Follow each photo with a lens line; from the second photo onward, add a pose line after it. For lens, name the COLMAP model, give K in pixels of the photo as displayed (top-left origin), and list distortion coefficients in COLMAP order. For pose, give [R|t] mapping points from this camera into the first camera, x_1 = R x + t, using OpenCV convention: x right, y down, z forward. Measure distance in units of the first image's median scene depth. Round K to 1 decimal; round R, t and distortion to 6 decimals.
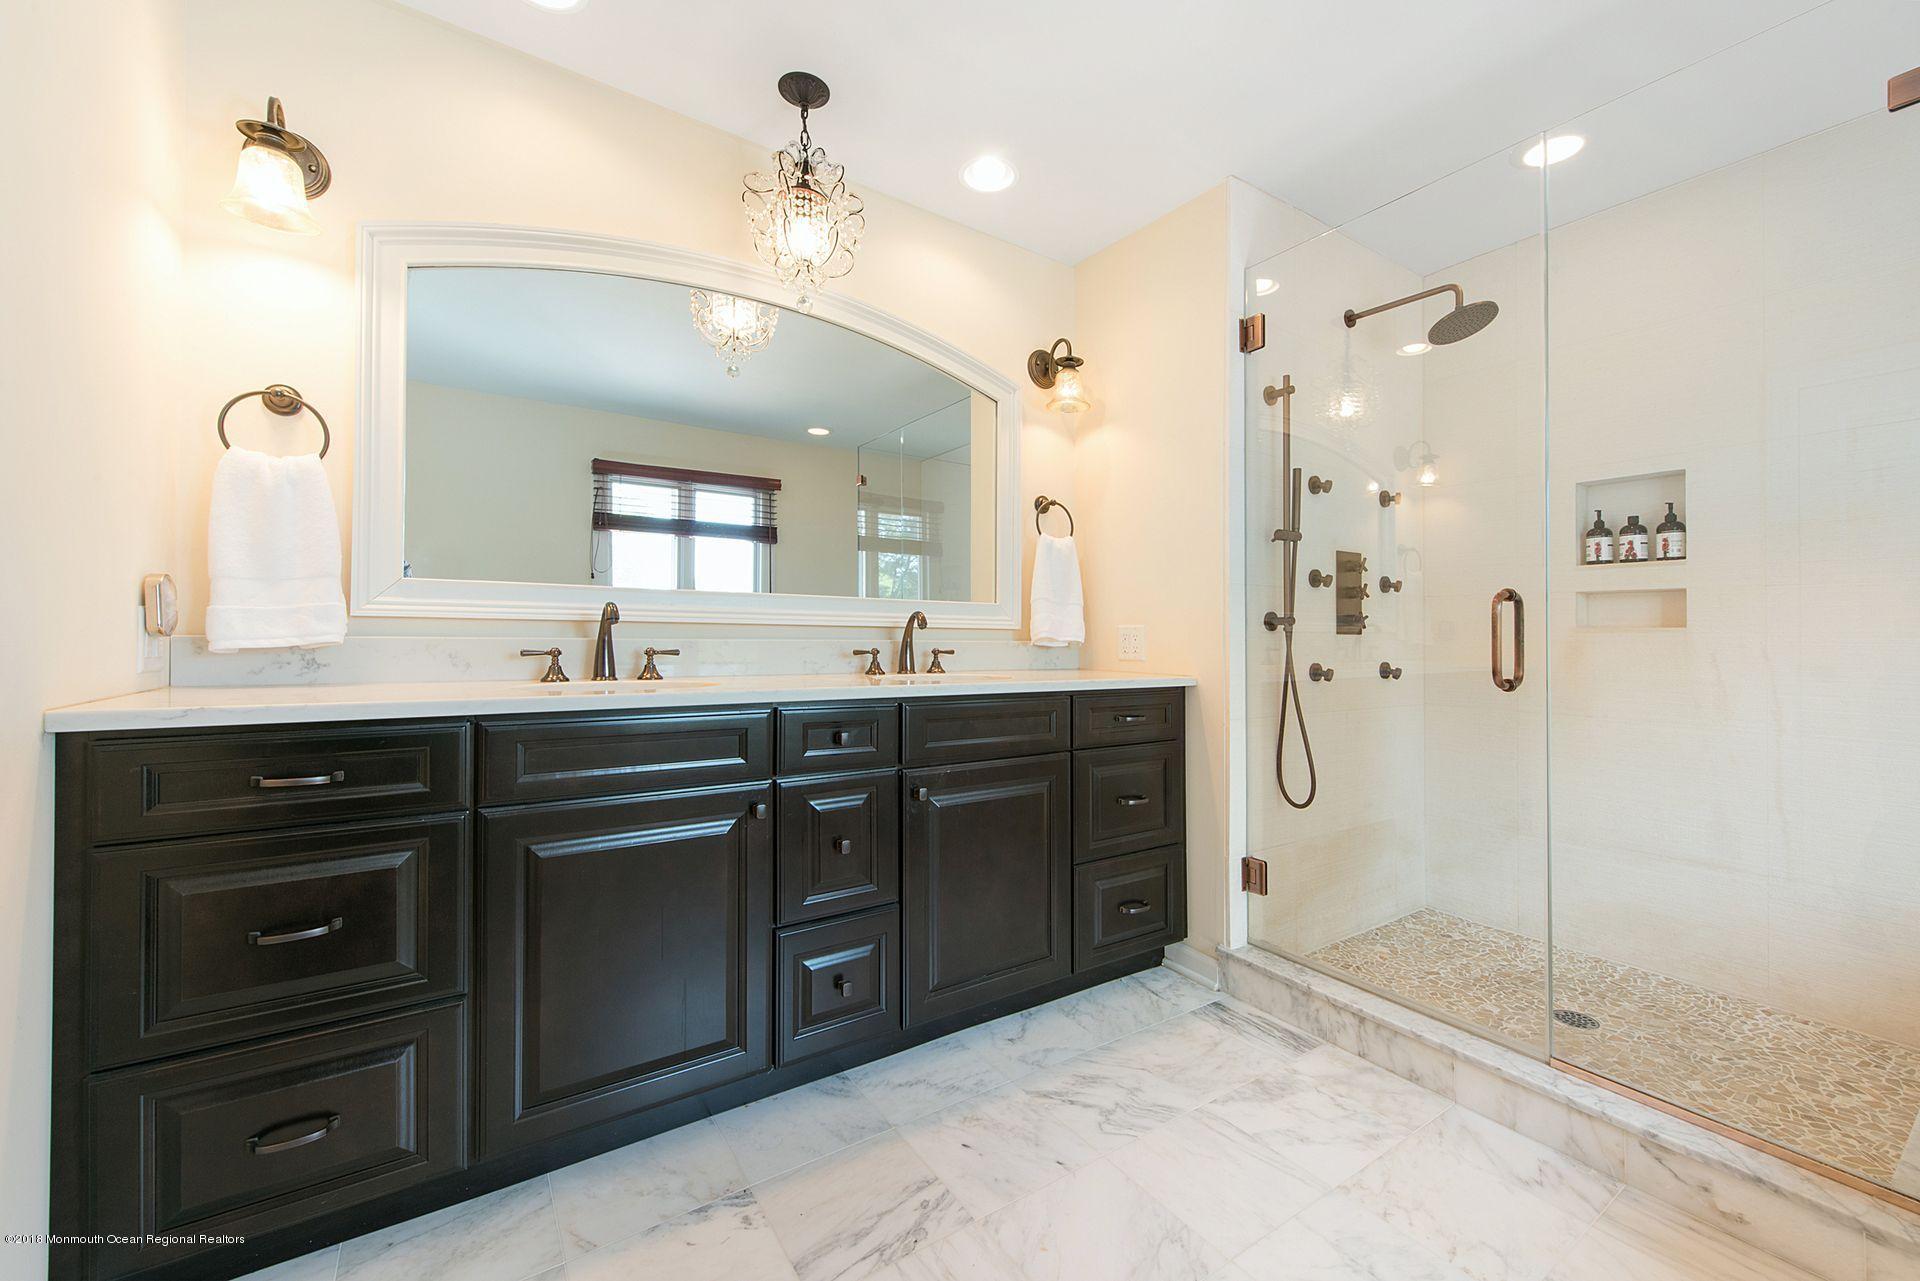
lens RADIAL K [[735.4, 0, 946.0], [0, 735.4, 637.5], [0, 0, 1]] dist [0.002719, -0.000189]
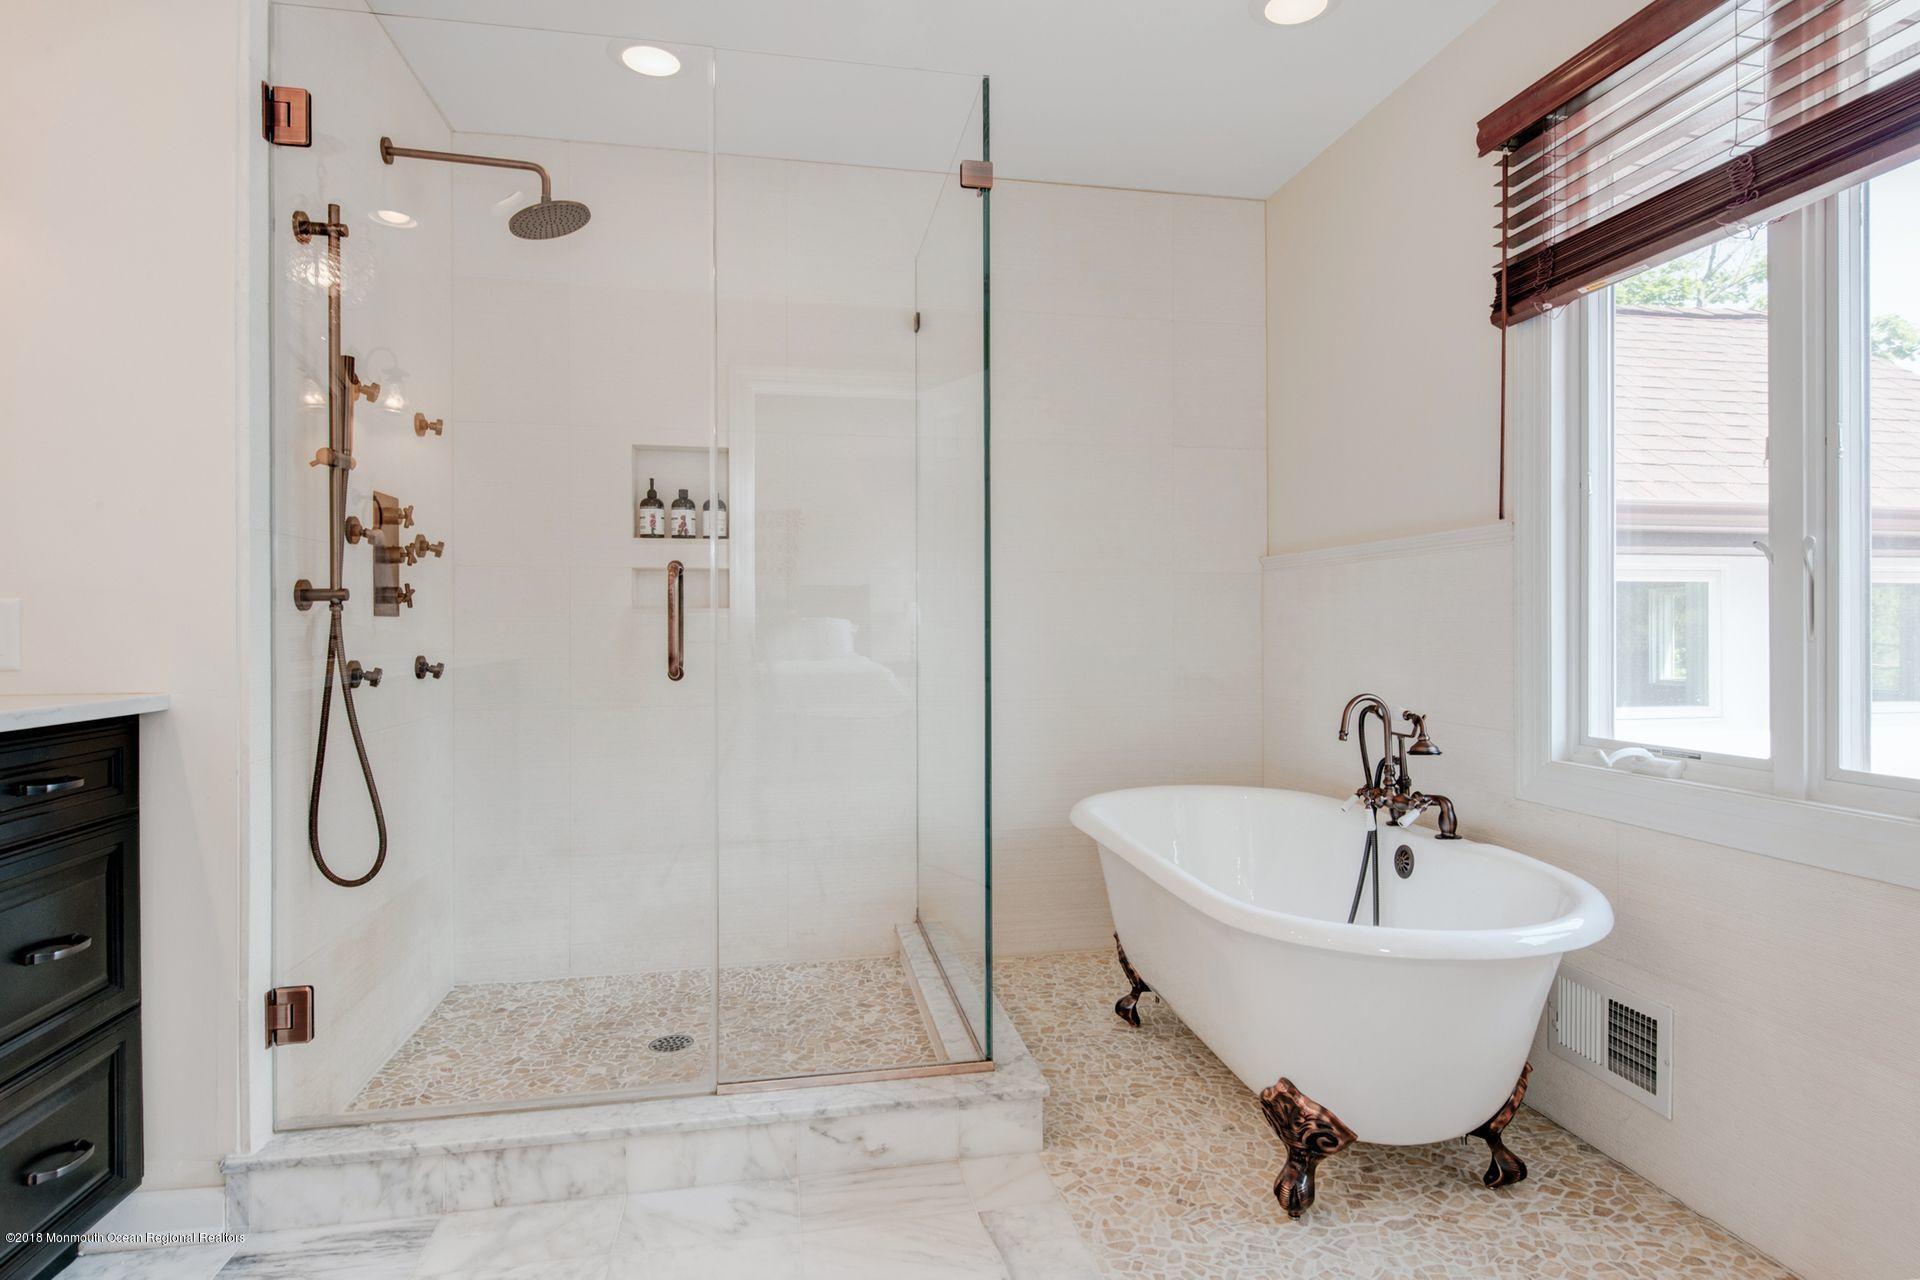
lens RADIAL K [[1054.6, 0, 955.4], [0, 1054.6, 627.4], [0, 0, 1]] dist [0.011224, -0.004832]
pose [[0.386638, -0.011137, 0.922164, -0.179413], [0.008177, 0.999929, 0.008648, 0.002131], [-0.922195, 0.004197, 0.386702, 0.166987]]
